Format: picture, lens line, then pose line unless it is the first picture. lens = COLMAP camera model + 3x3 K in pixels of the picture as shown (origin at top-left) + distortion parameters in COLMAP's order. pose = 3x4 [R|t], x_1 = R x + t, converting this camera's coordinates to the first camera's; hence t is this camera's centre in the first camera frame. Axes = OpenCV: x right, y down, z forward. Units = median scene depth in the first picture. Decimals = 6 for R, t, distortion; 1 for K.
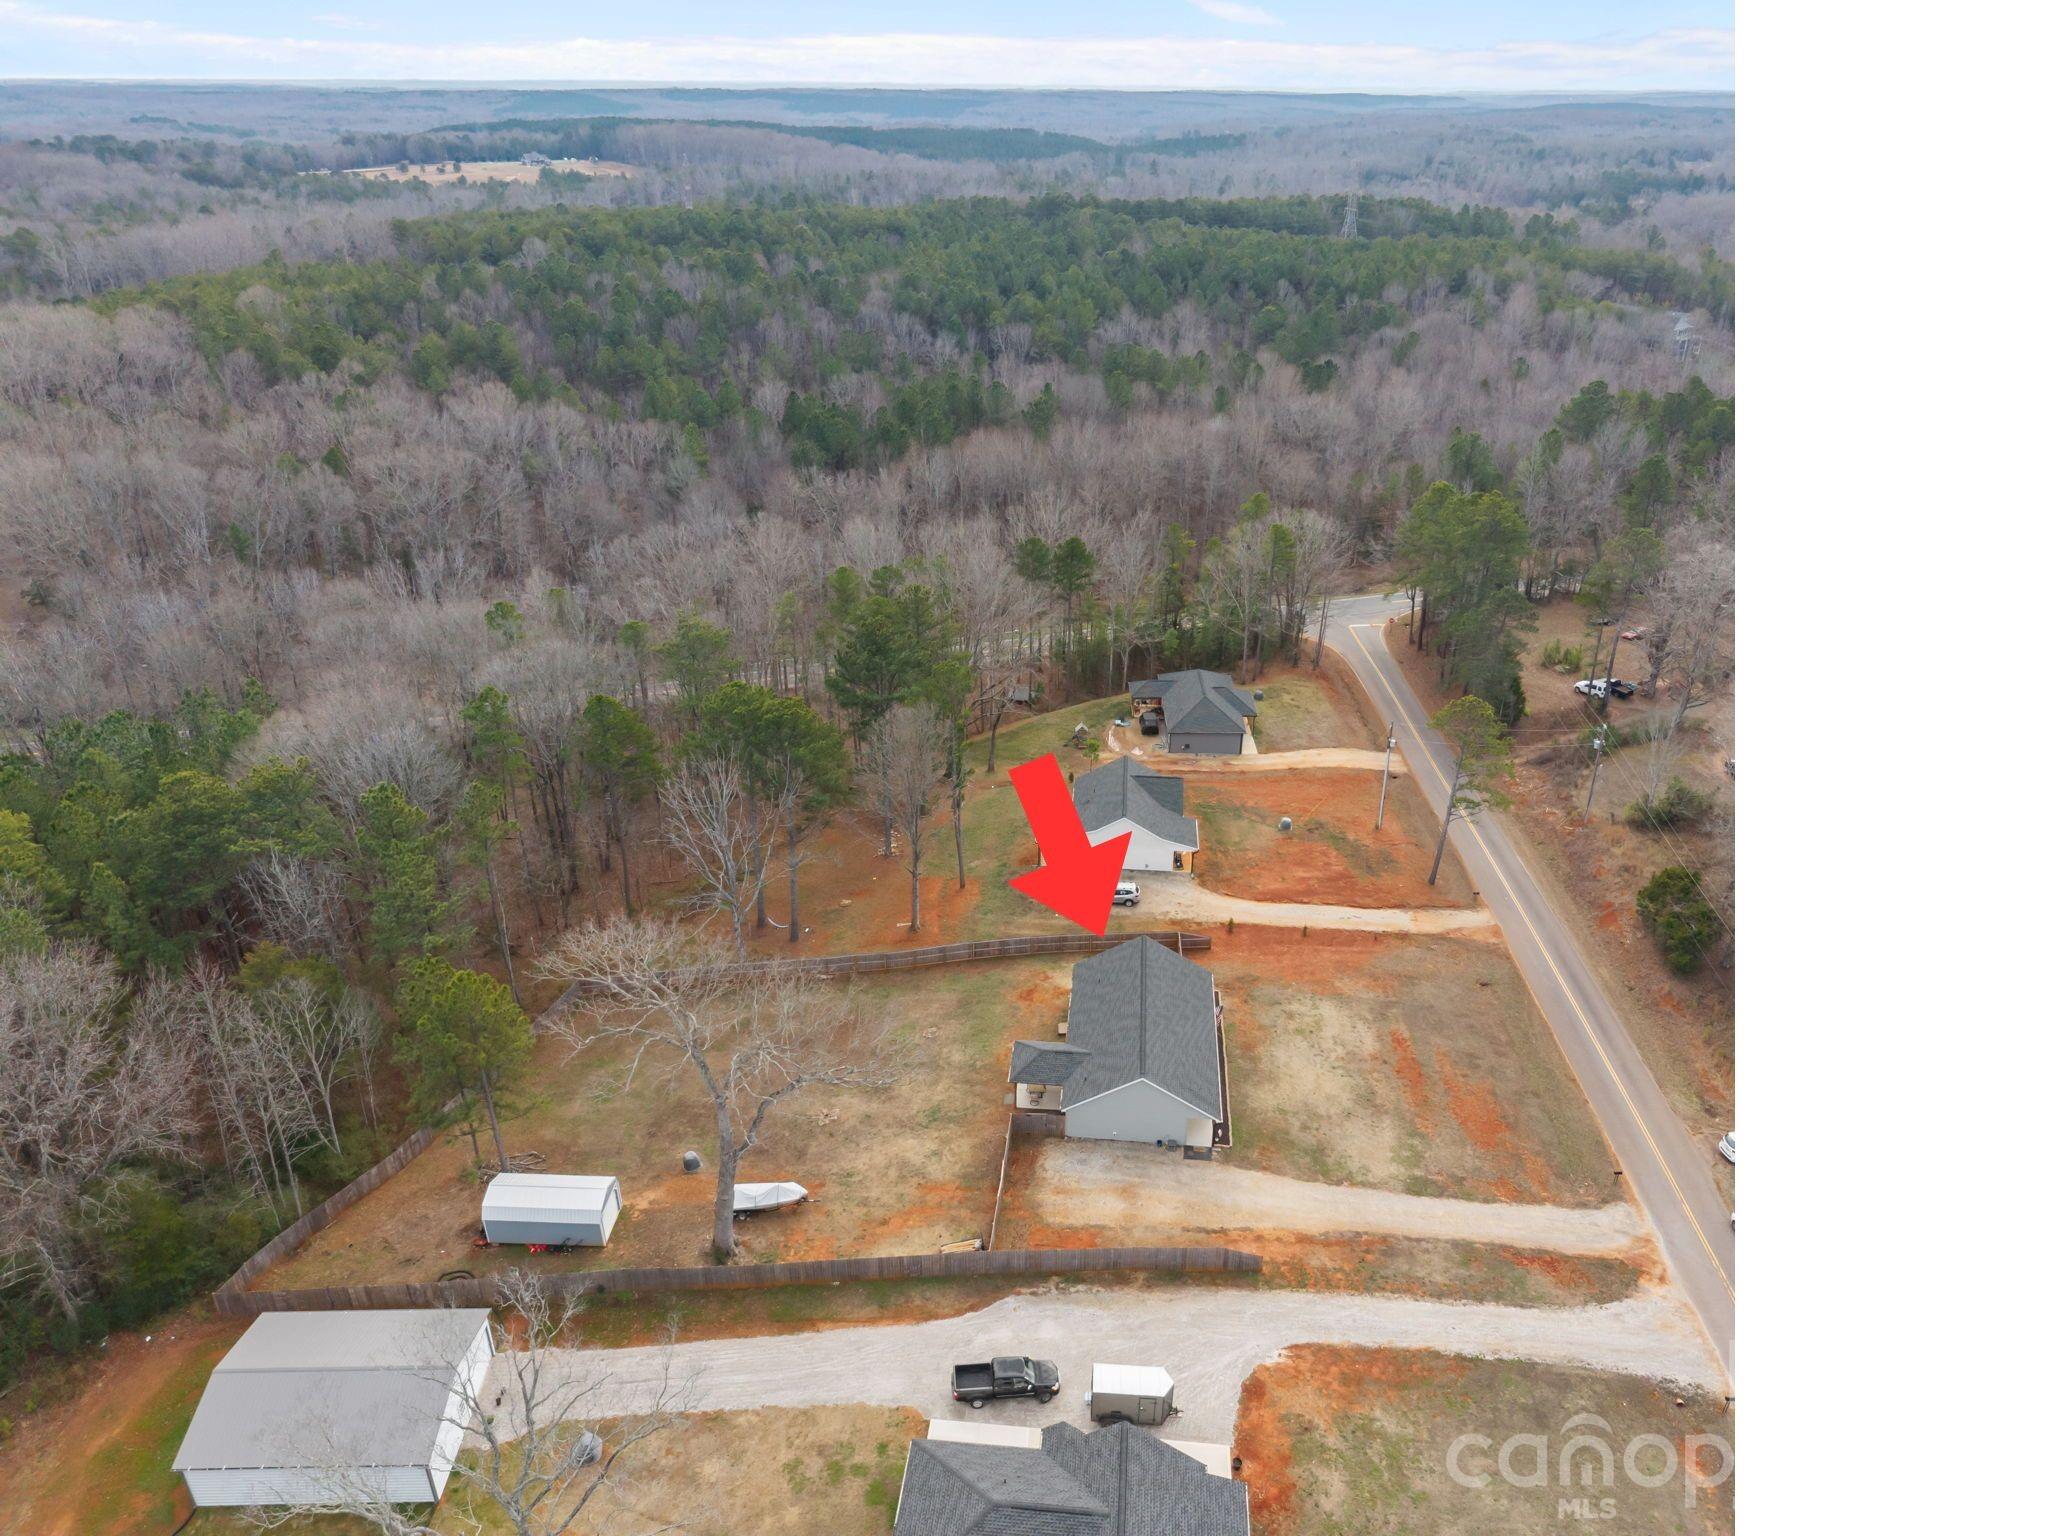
lens RADIAL K [[1378.8, 0, 1009.6], [0, 1378.8, 768.4], [0, 0, 1]] dist [0.004808, 0.002170]
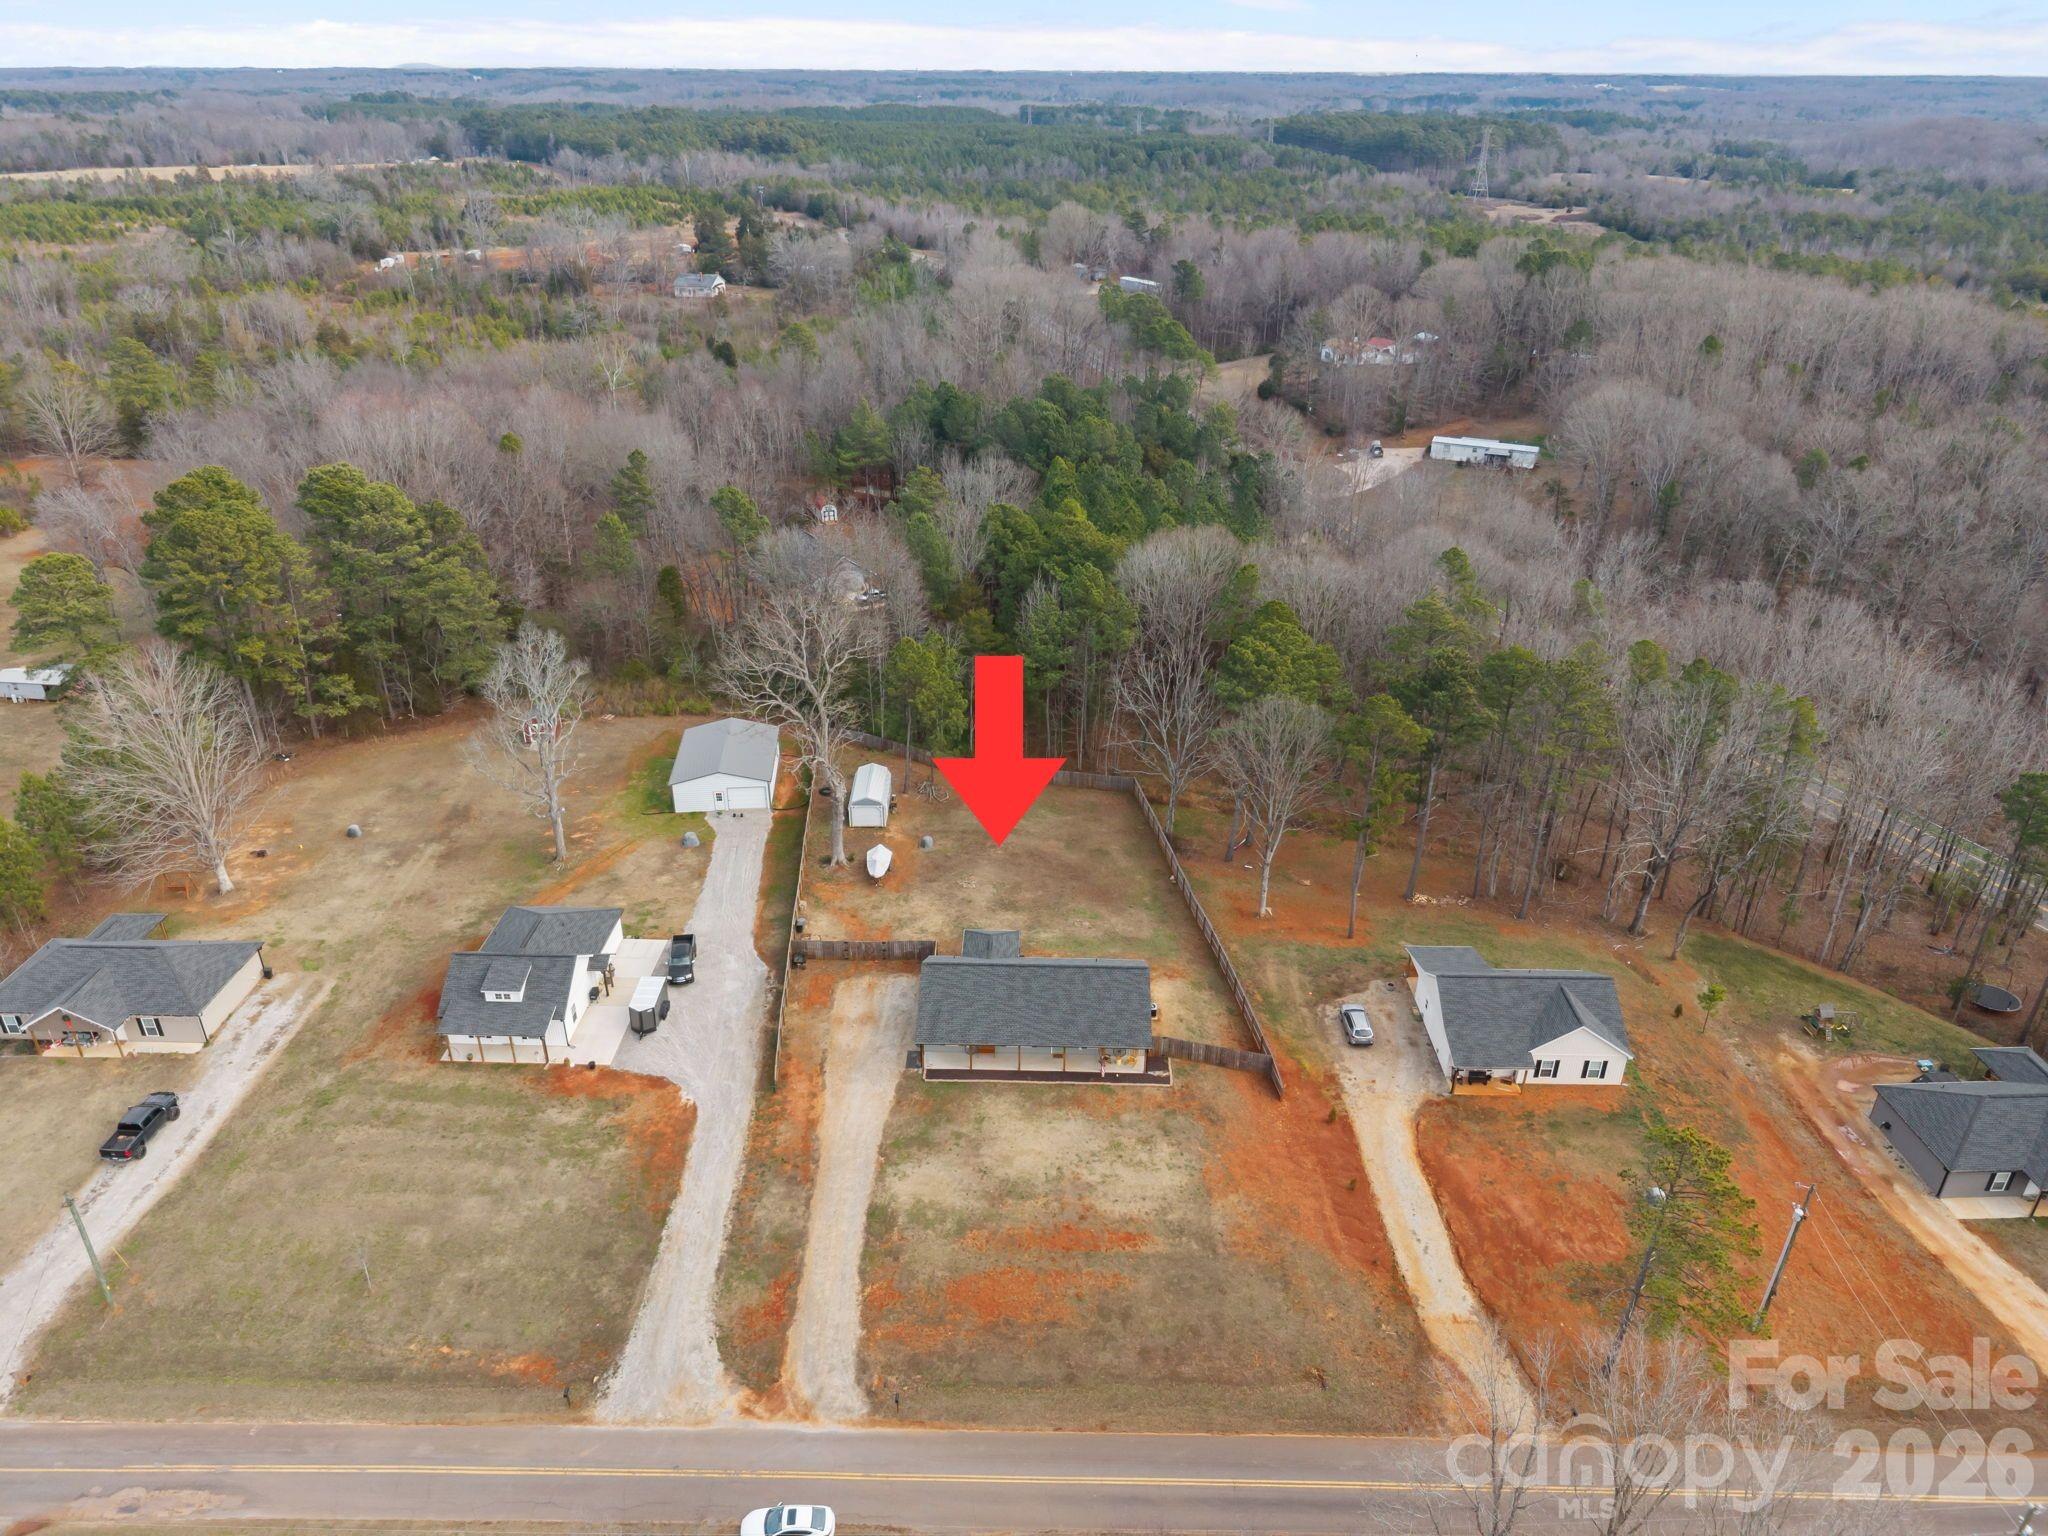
lens RADIAL K [[1378.8, 0, 1009.6], [0, 1378.8, 768.4], [0, 0, 1]] dist [0.004808, 0.002170]
pose [[0.071826, 0.467226, -0.881215, 1.083548], [-0.455857, 0.801202, 0.387647, -0.390516], [0.887150, 0.373865, 0.270536, 0.756336]]
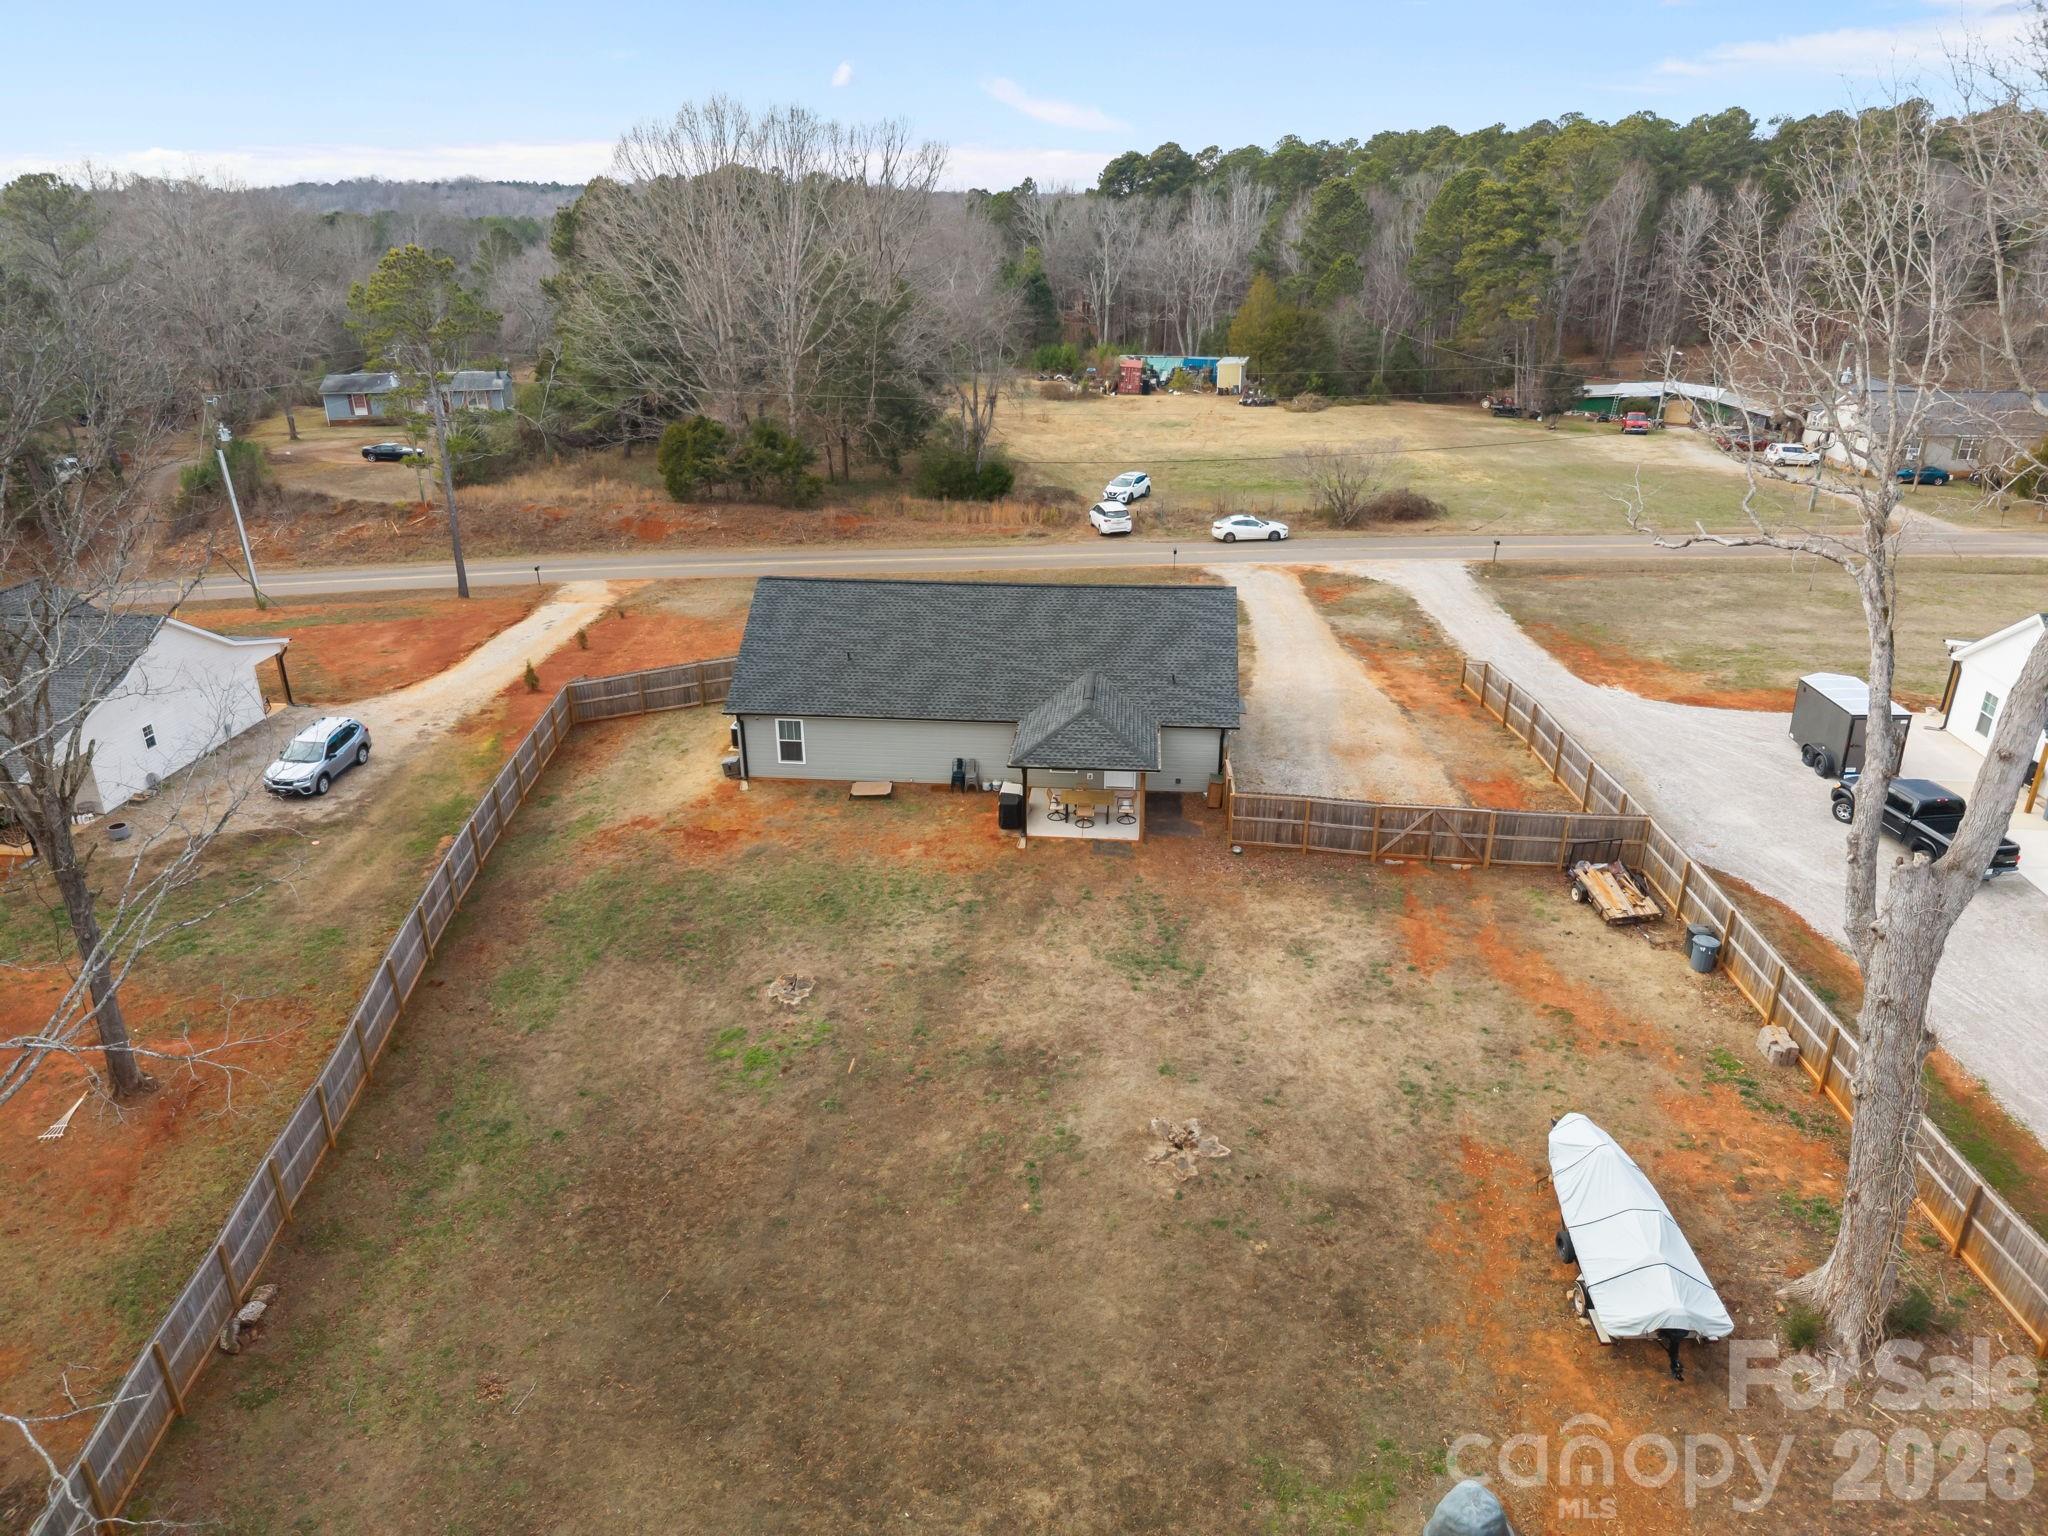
lens RADIAL K [[1378.8, 0, 1009.6], [0, 1378.8, 768.4], [0, 0, 1]] dist [0.004808, 0.002170]
pose [[-0.009553, -0.369170, 0.929313, -0.441270], [0.461003, 0.823072, 0.331705, 0.076893], [-0.887347, 0.431585, 0.162325, 1.097819]]
